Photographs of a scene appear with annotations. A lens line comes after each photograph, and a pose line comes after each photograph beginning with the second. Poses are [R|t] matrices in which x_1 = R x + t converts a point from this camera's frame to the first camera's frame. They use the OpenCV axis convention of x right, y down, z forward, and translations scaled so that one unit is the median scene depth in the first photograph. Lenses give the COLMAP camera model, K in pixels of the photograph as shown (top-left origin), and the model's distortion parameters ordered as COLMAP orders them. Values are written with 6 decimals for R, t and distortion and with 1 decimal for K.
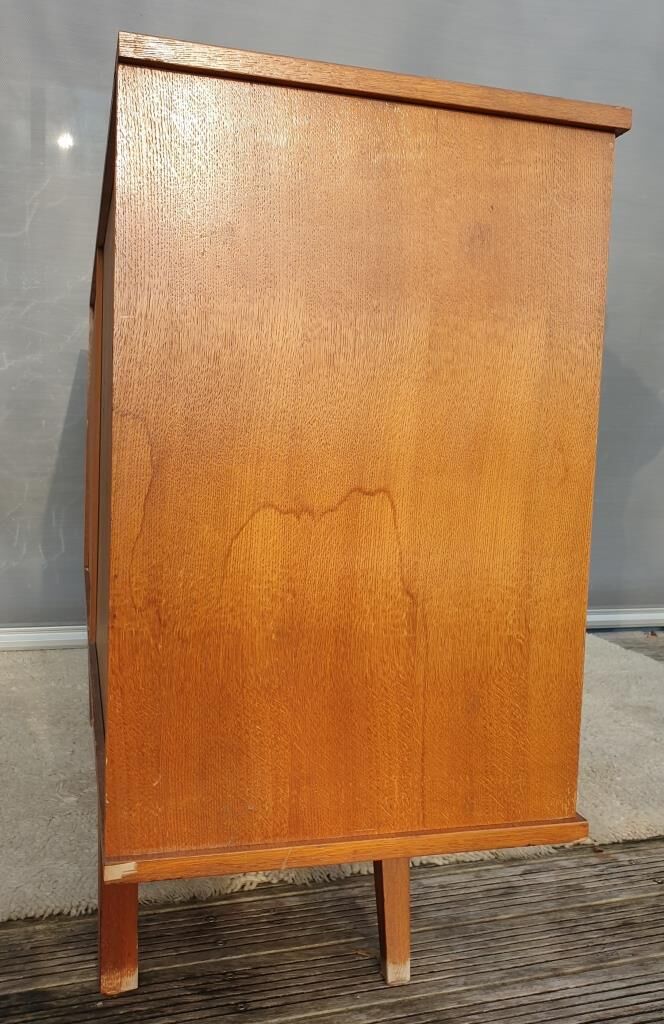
lens RADIAL K [[1003.8, 0, 381.9], [0, 1003.8, 530.2], [0, 0, 1]] dist [0.004117, 0.000000]
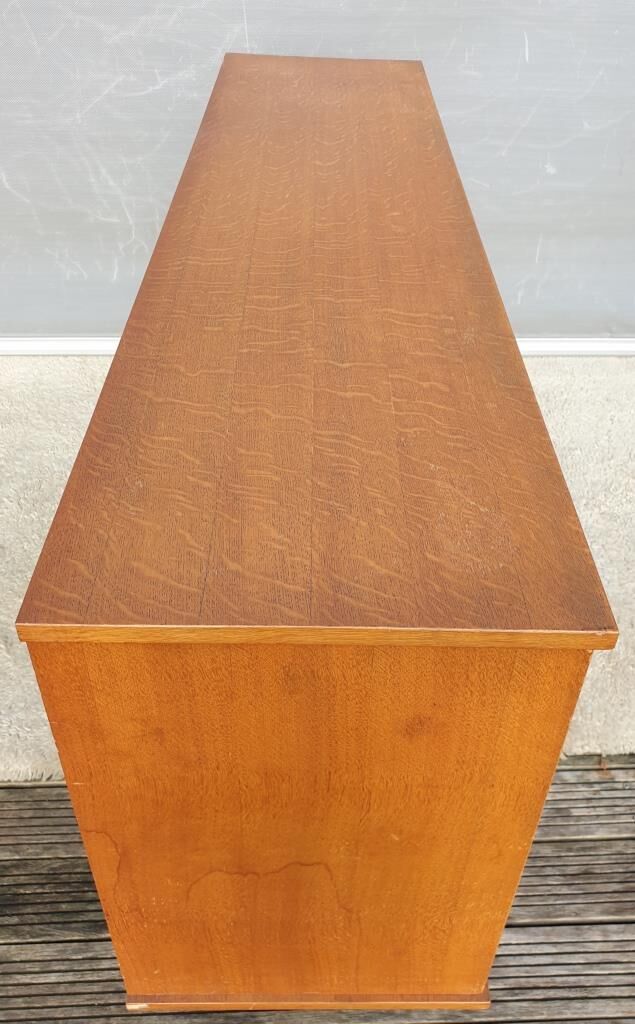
lens RADIAL K [[882.4, 0, 337.5], [0, 882.4, 555.2], [0, 0, 1]] dist [-0.027443, 0.066108]
pose [[0.960710, 0.176544, -0.214168, 0.106991], [-0.021326, 0.816300, 0.577235, -0.561501], [0.276733, -0.549988, 0.787992, 0.254584]]
